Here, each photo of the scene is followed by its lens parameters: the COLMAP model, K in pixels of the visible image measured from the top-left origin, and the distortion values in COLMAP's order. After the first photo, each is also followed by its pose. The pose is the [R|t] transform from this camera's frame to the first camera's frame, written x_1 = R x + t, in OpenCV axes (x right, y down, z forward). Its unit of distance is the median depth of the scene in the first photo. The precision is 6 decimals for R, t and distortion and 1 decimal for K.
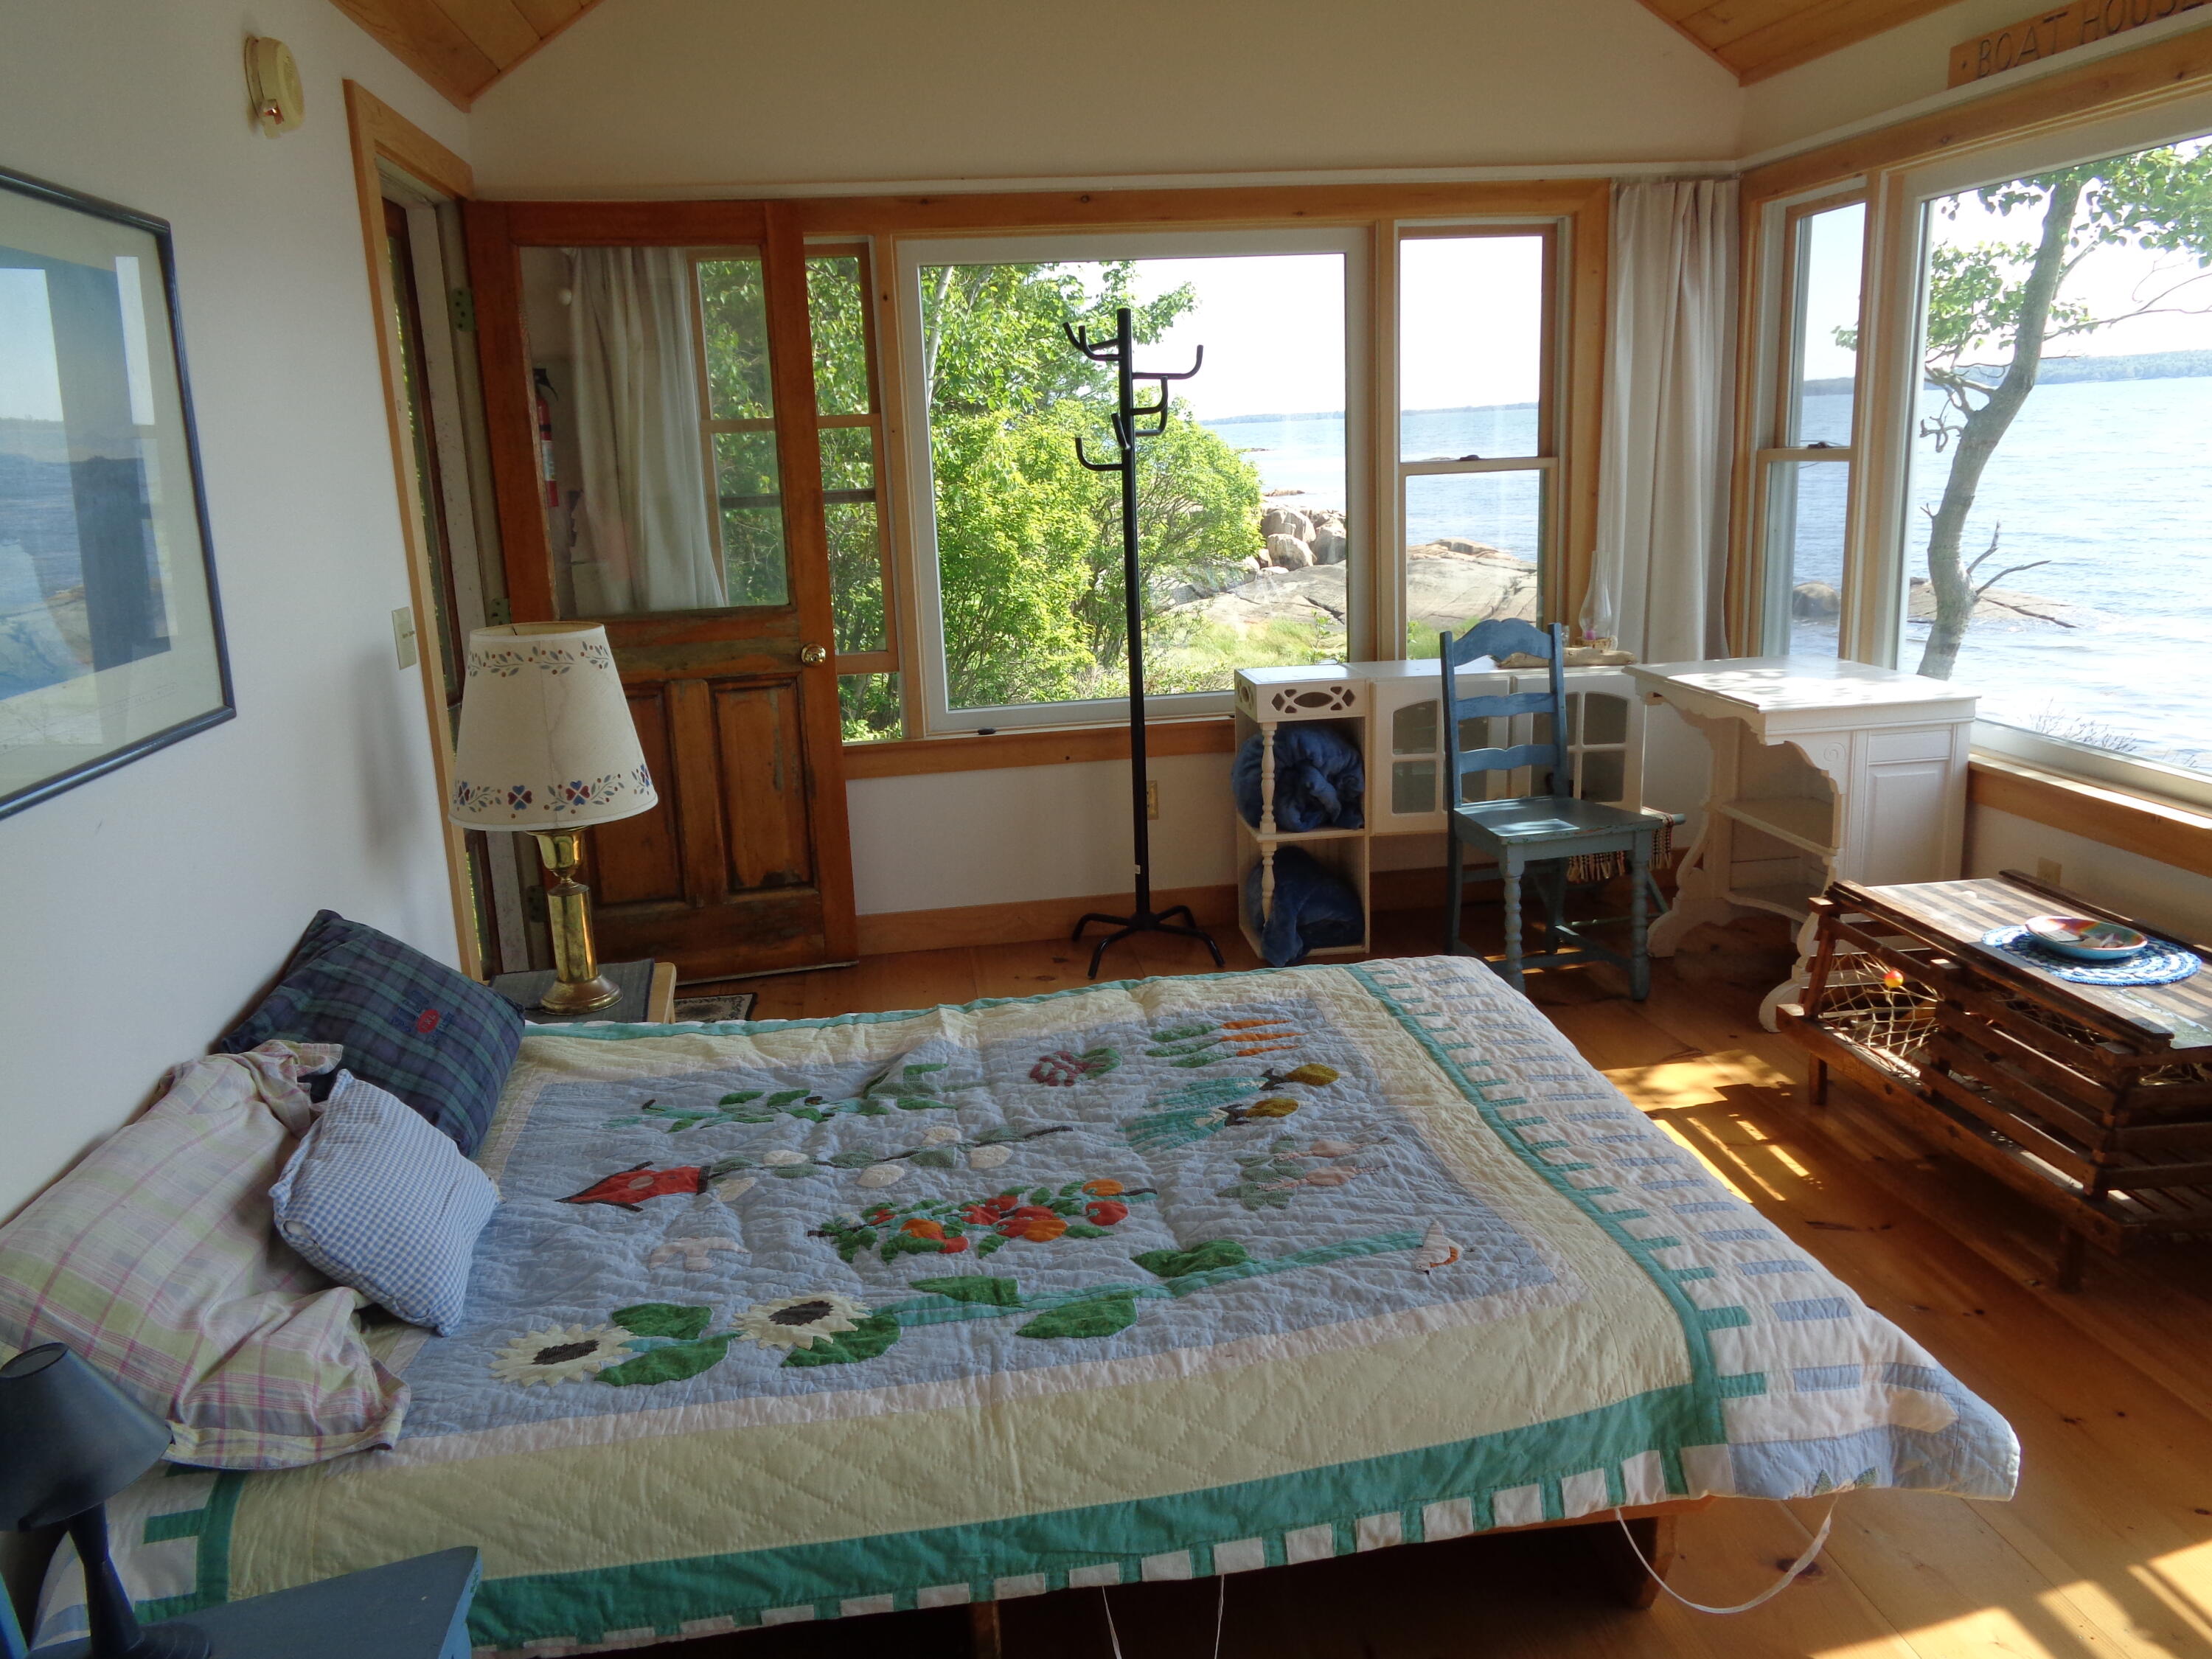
lens RADIAL K [[1653.9, 0, 1111.6], [0, 1653.9, 825.9], [0, 0, 1]] dist [0.021739, -0.002893]
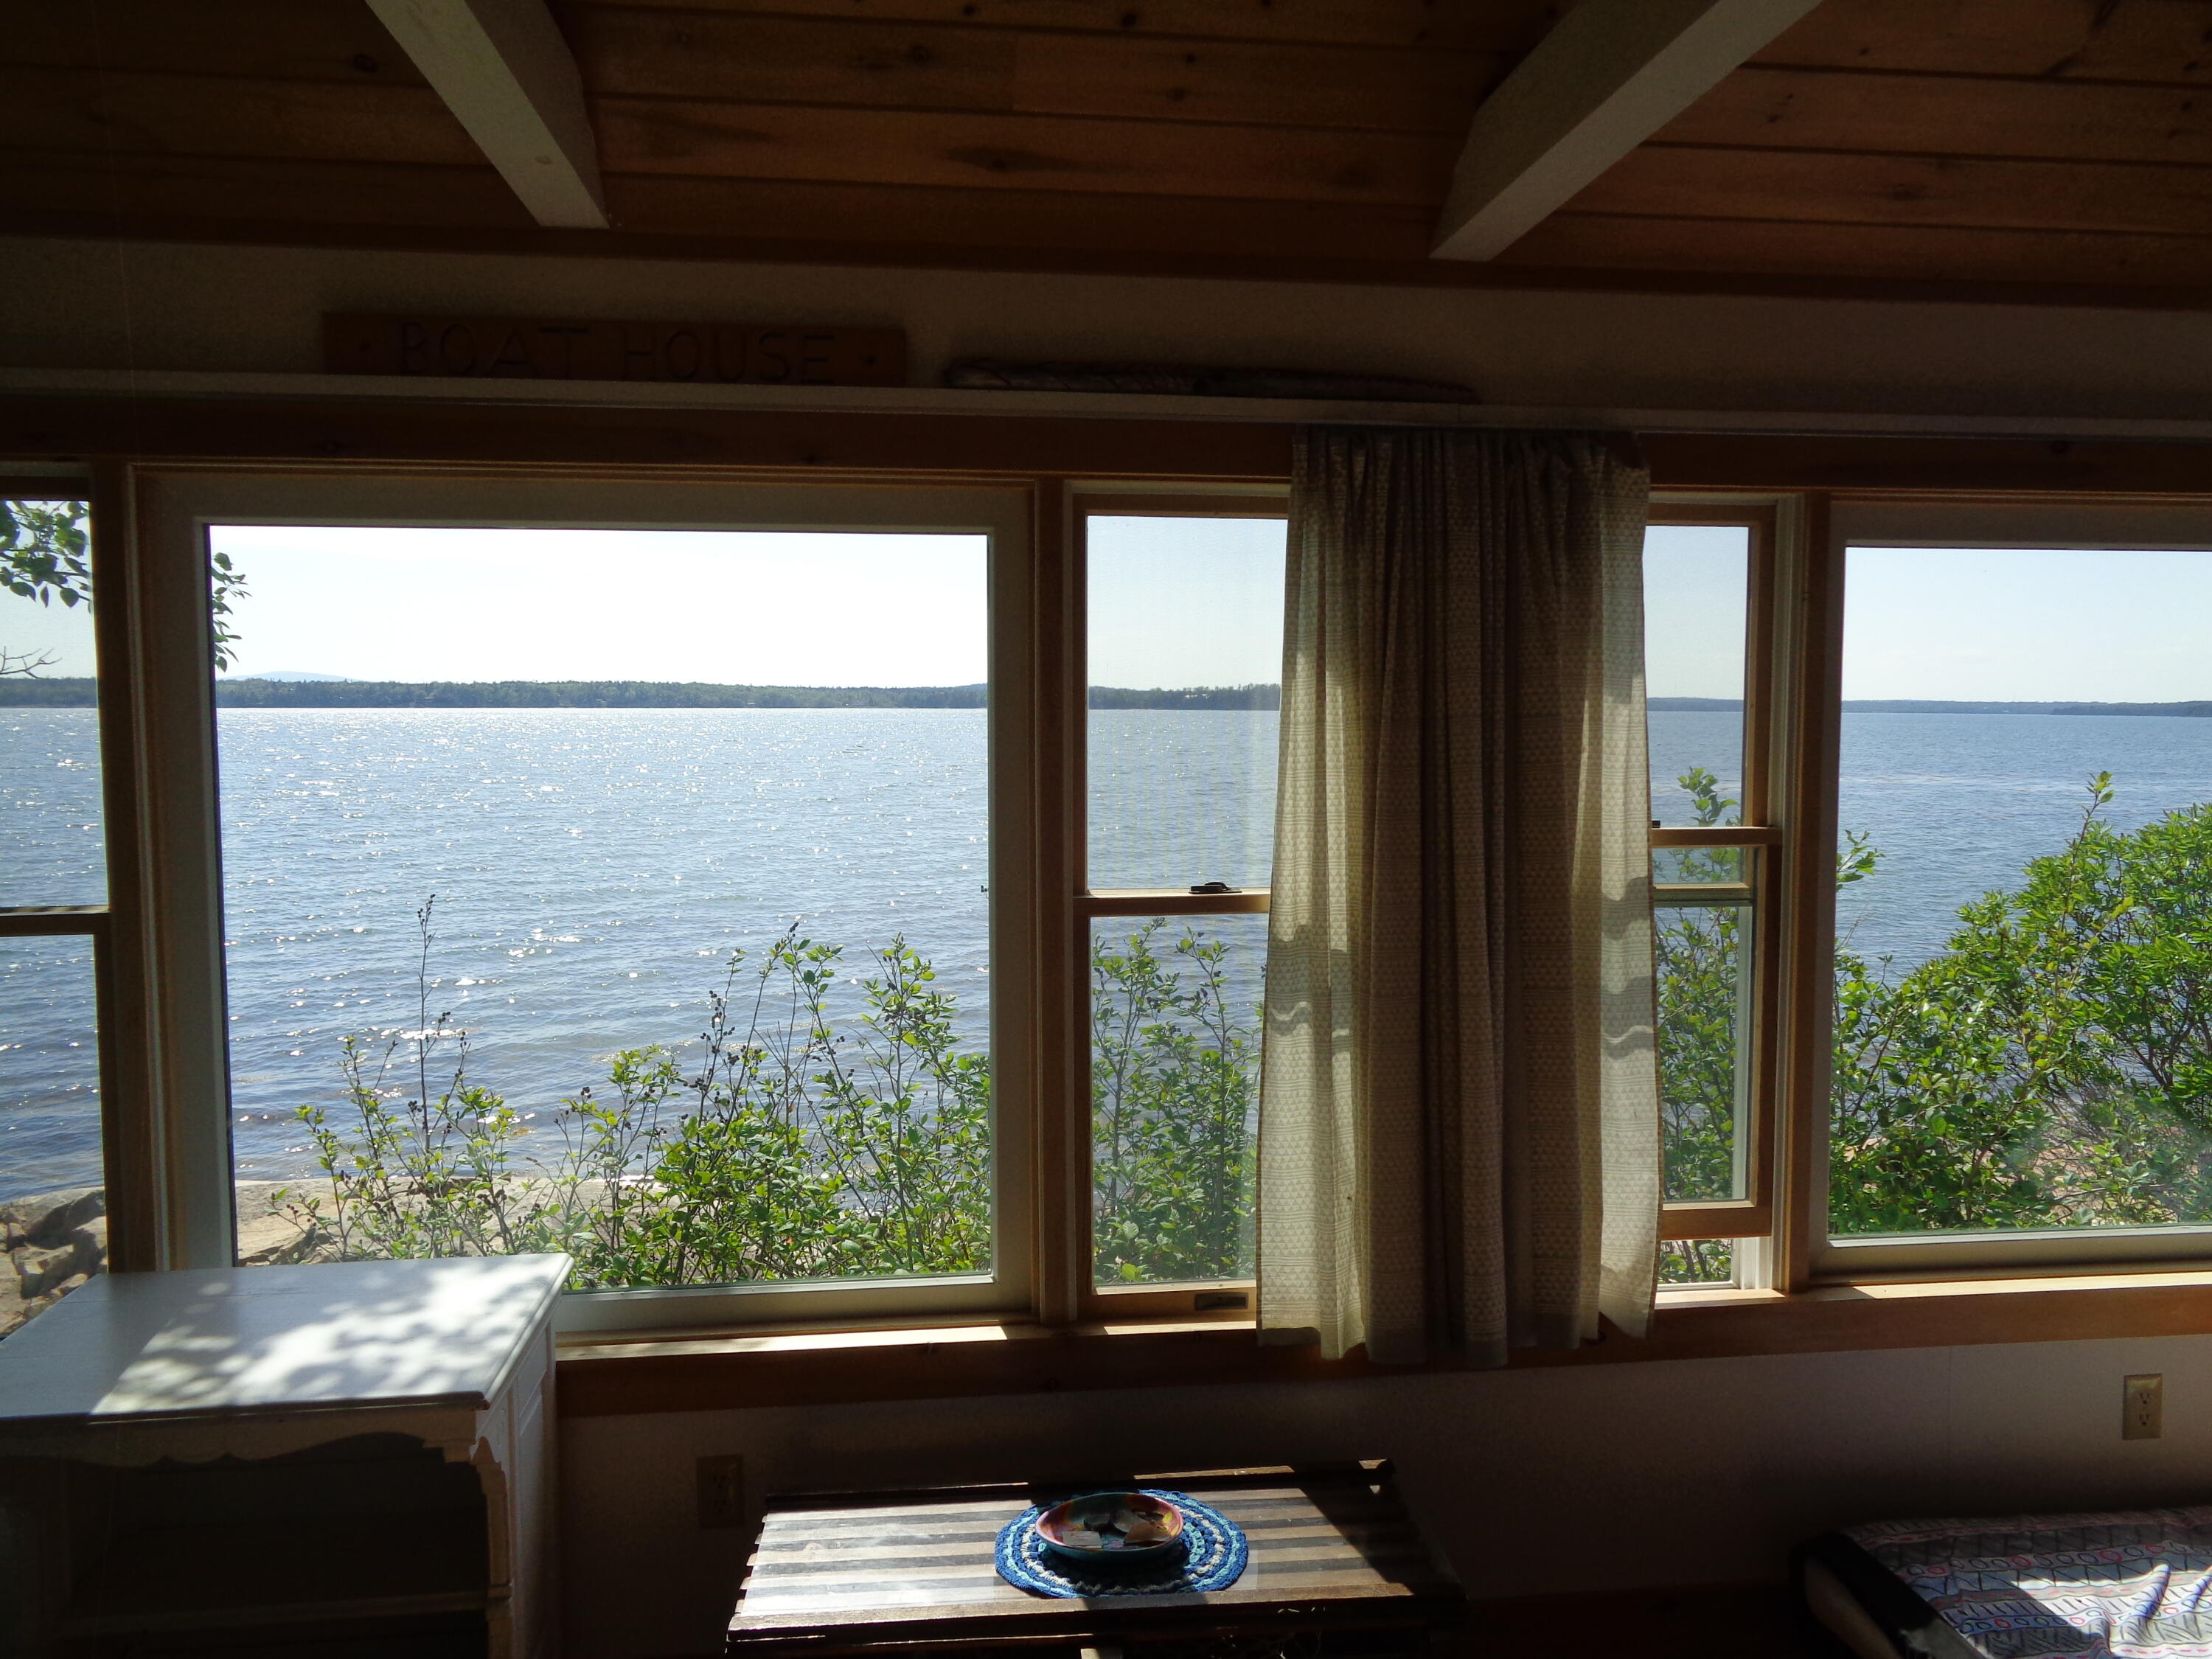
lens RADIAL K [[1653.9, 0, 1111.6], [0, 1653.9, 825.9], [0, 0, 1]] dist [0.021739, -0.002893]
pose [[0.016112, -0.027794, 0.999484, -0.156838], [0.235211, 0.971667, 0.023229, -0.236735], [-0.971811, 0.234716, 0.022193, 0.807150]]
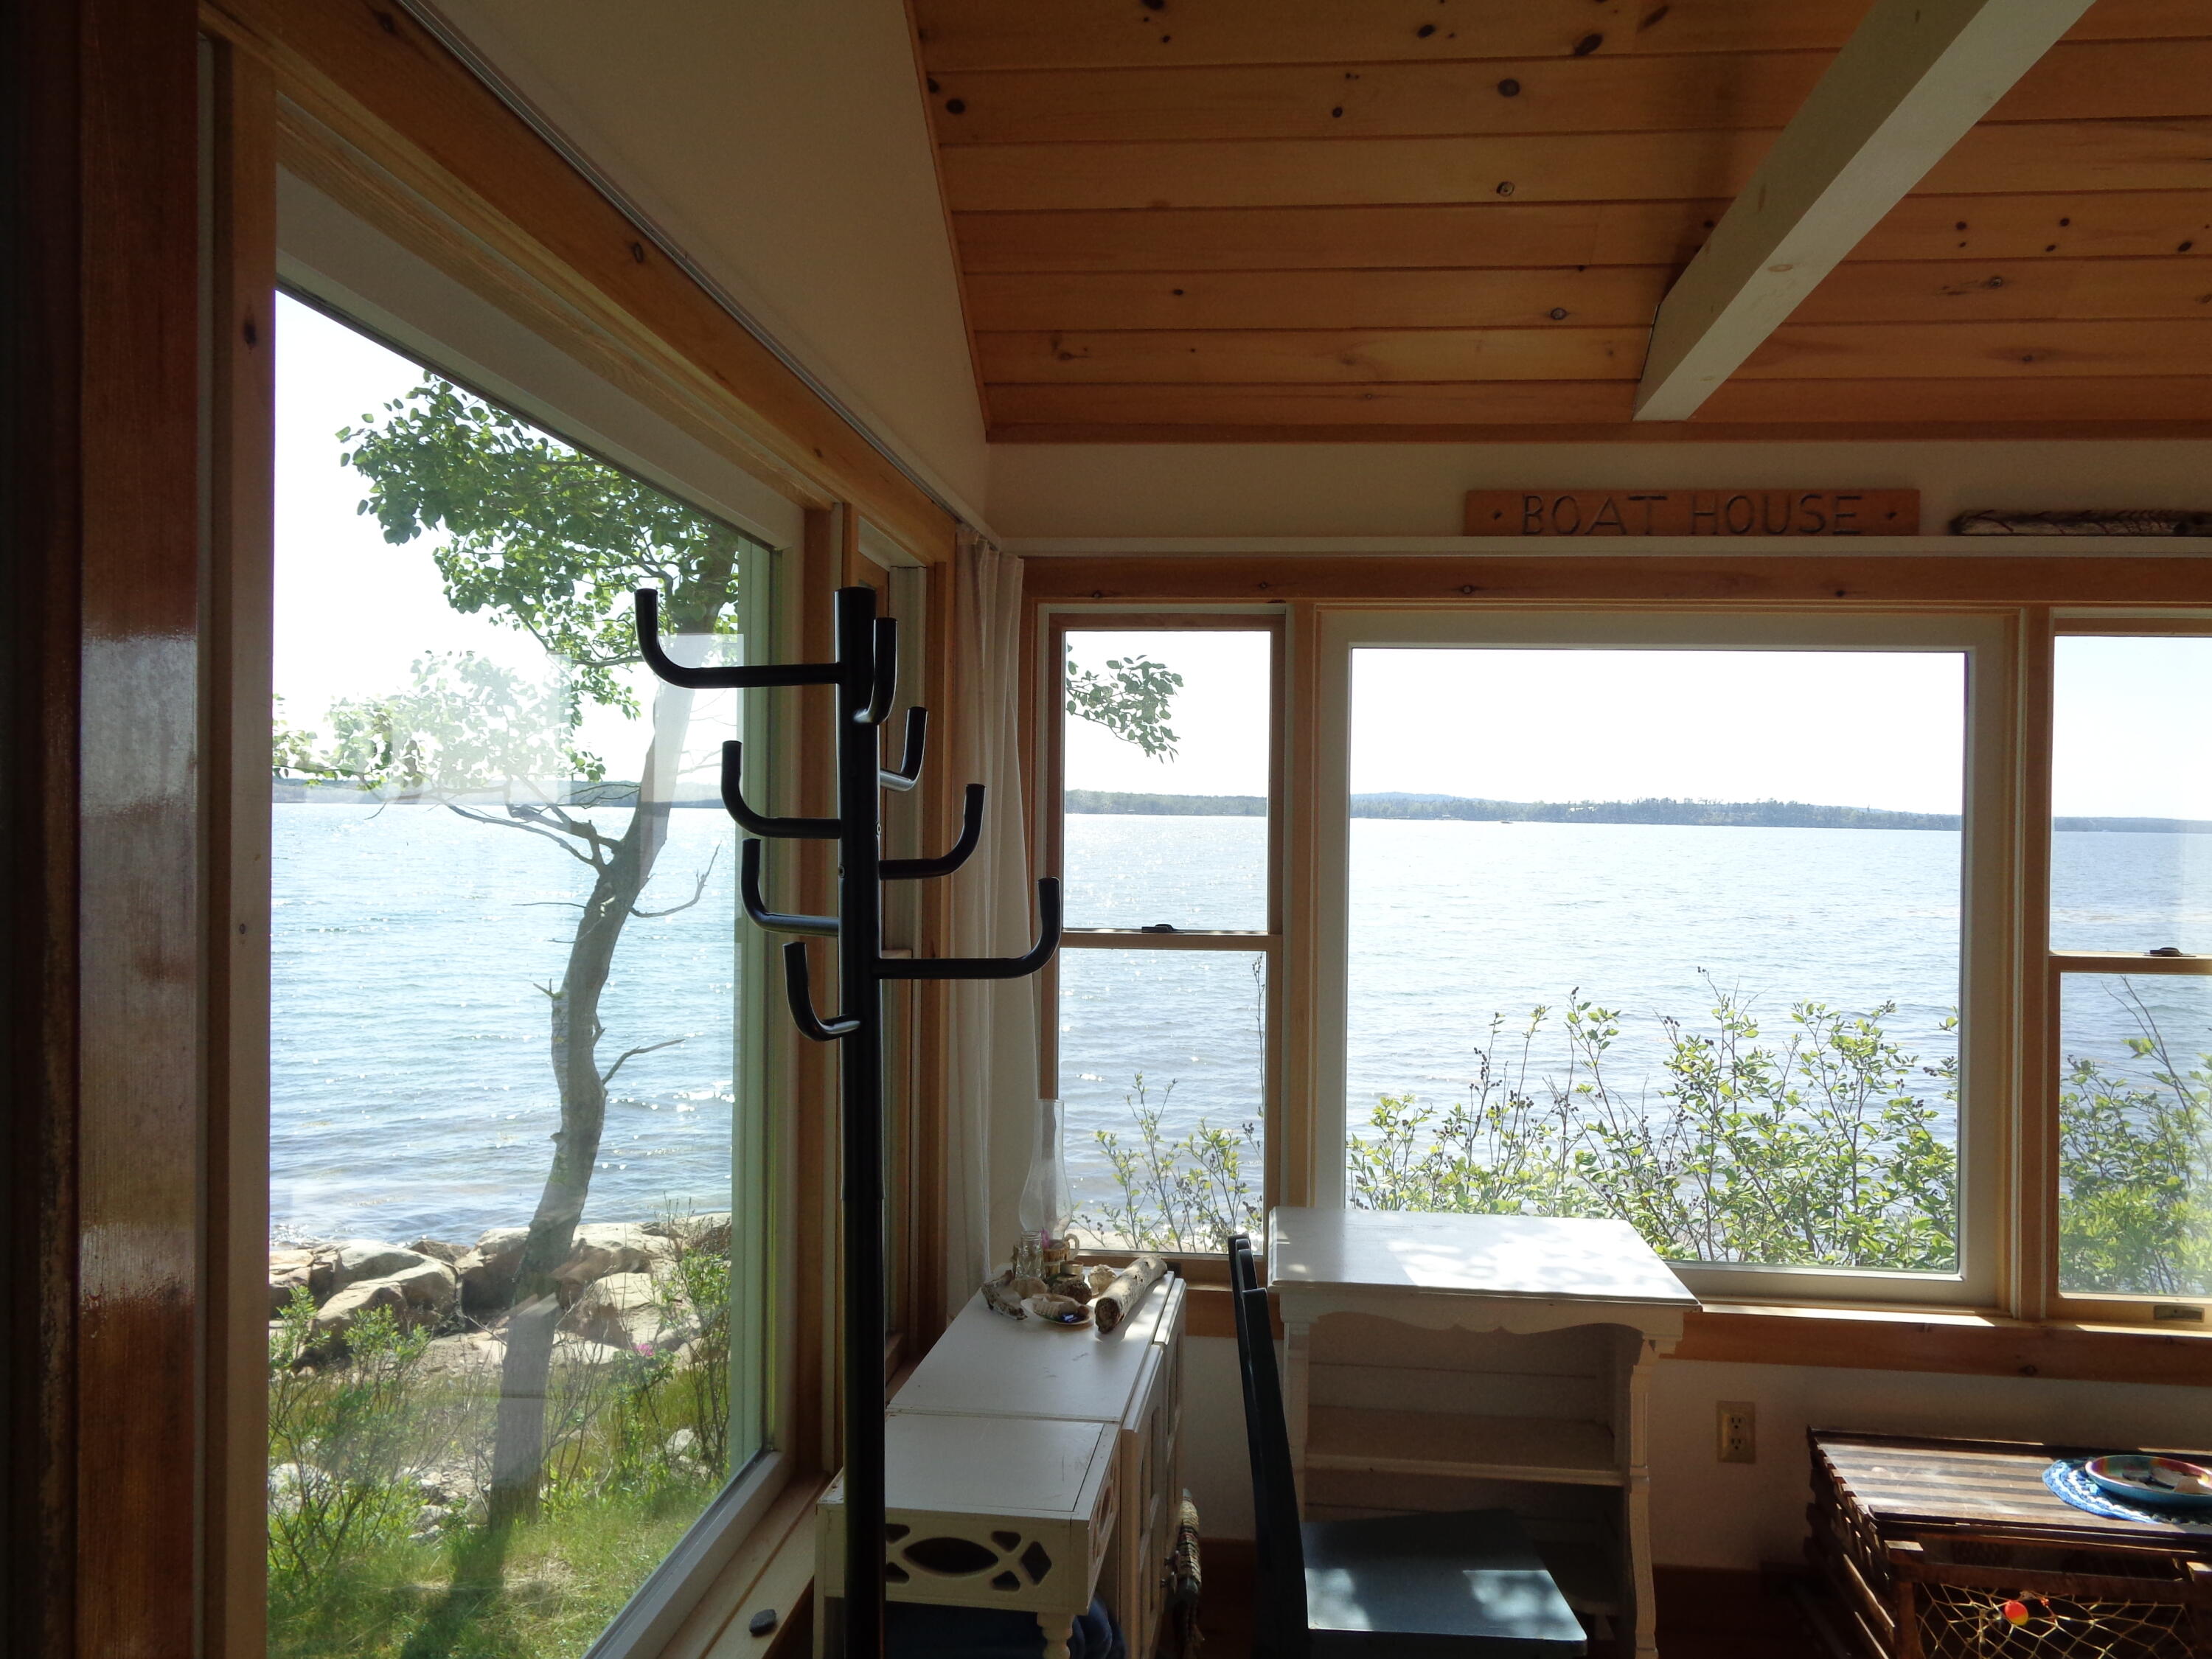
lens RADIAL K [[1653.9, 0, 1111.6], [0, 1653.9, 825.9], [0, 0, 1]] dist [0.021739, -0.002893]
pose [[0.227996, 0.041220, 0.972789, -0.406880], [0.201632, 0.975447, -0.088590, -0.283129], [-0.952556, 0.216344, 0.214087, 1.132254]]
